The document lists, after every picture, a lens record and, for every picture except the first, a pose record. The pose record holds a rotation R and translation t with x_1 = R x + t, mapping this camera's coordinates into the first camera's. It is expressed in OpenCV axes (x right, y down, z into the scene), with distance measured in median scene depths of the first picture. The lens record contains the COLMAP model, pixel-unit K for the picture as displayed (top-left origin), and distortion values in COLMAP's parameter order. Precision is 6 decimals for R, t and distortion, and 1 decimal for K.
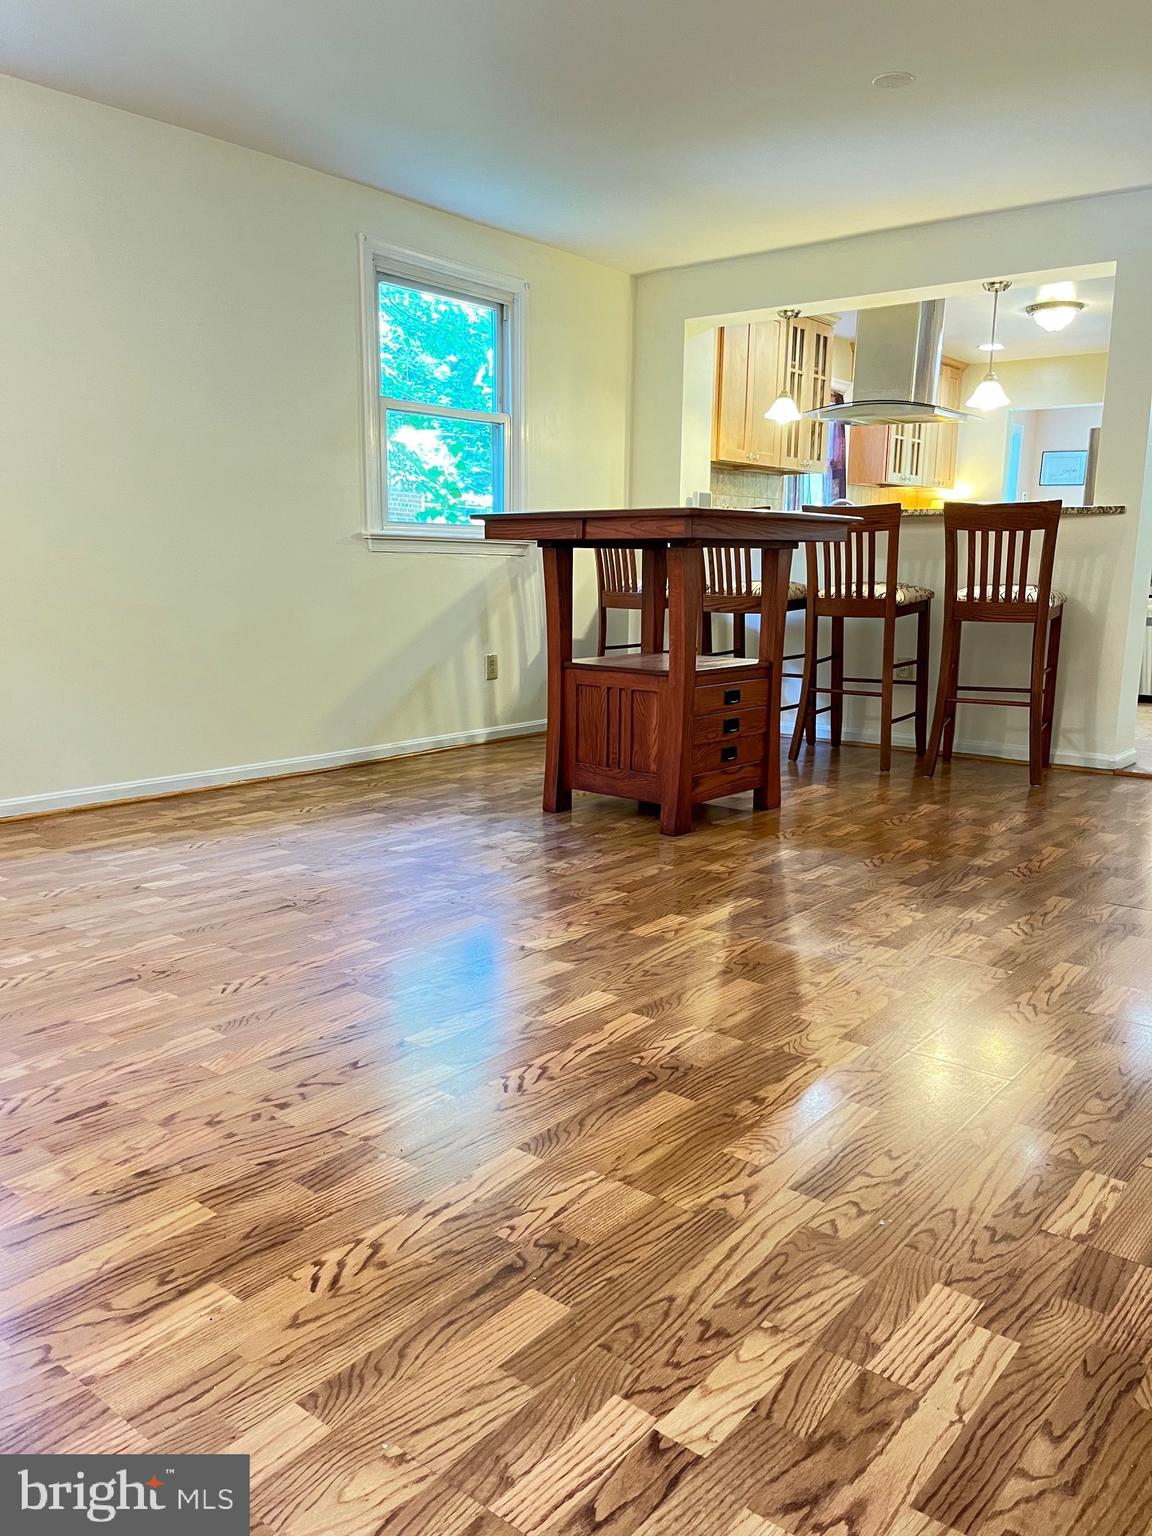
lens RADIAL K [[1174.9, 0, 536.5], [0, 1174.9, 804.7], [0, 0, 1]] dist [-0.000066, 0.001325]
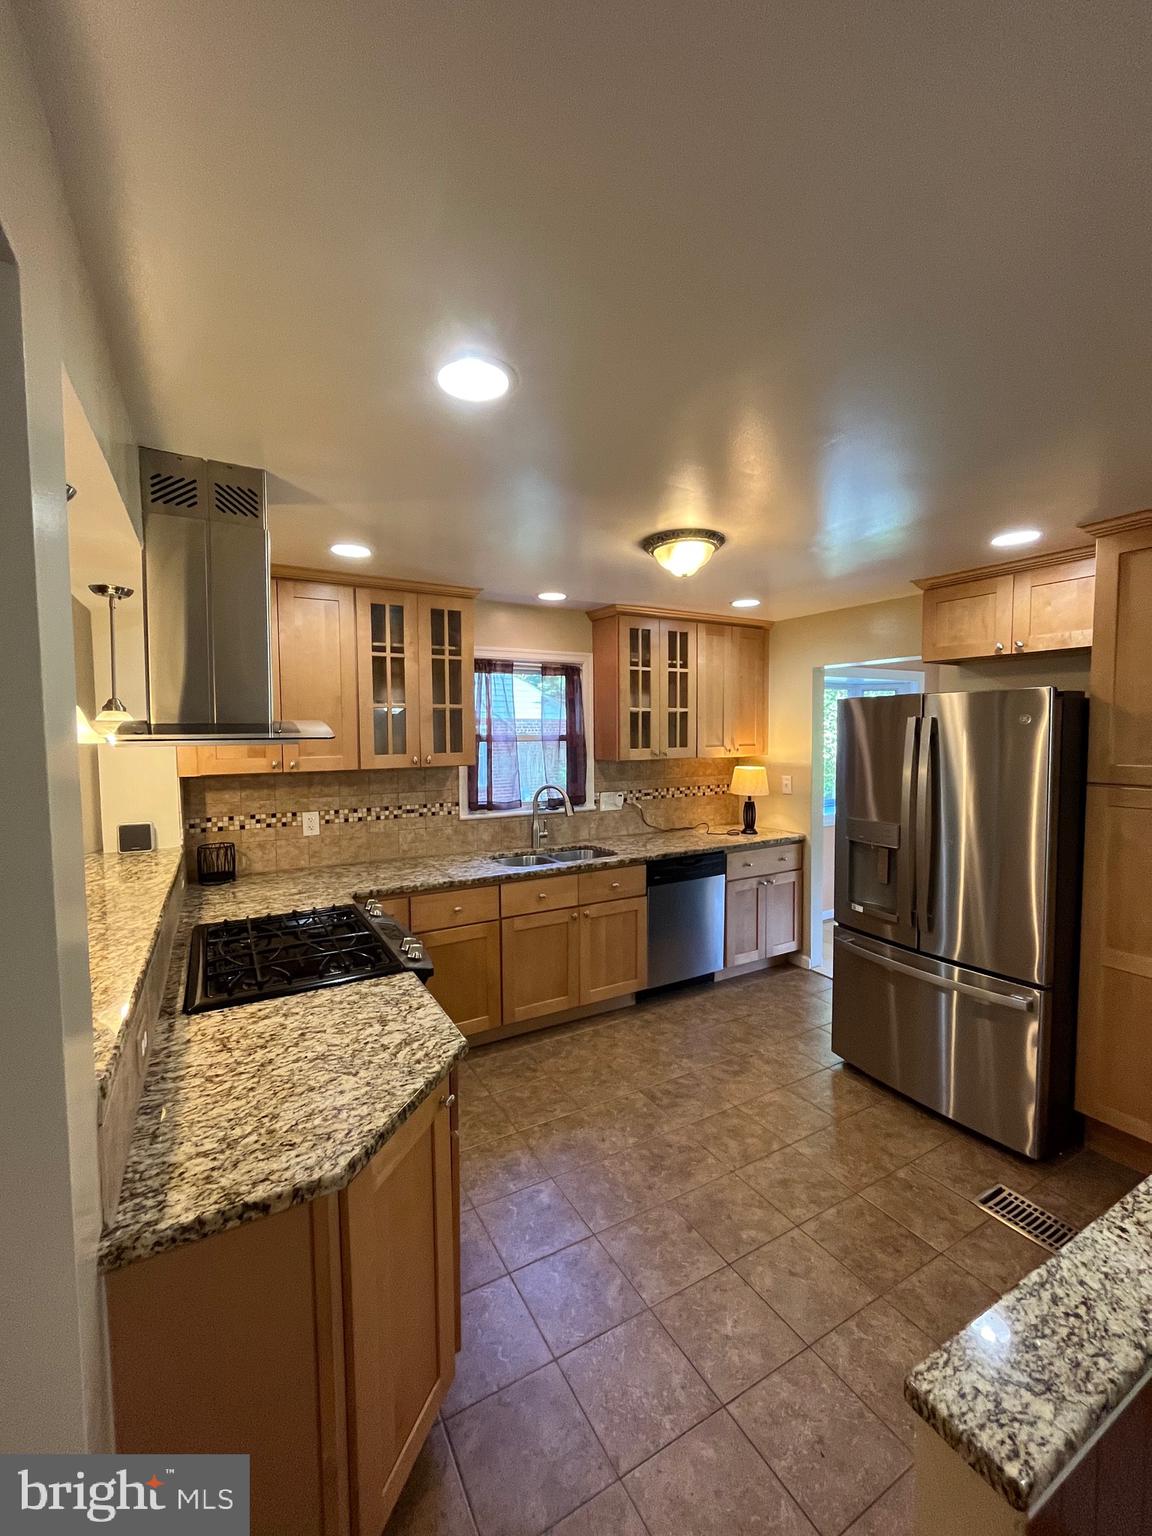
lens RADIAL K [[624.4, 0, 576.3], [0, 624.4, 767.0], [0, 0, 1]] dist [-0.003149, -0.000759]
pose [[0.934925, 0.001818, -0.354842, 0.344654], [-0.054398, 0.988901, -0.138259, -0.160739], [0.350652, 0.148564, 0.924647, 0.440074]]
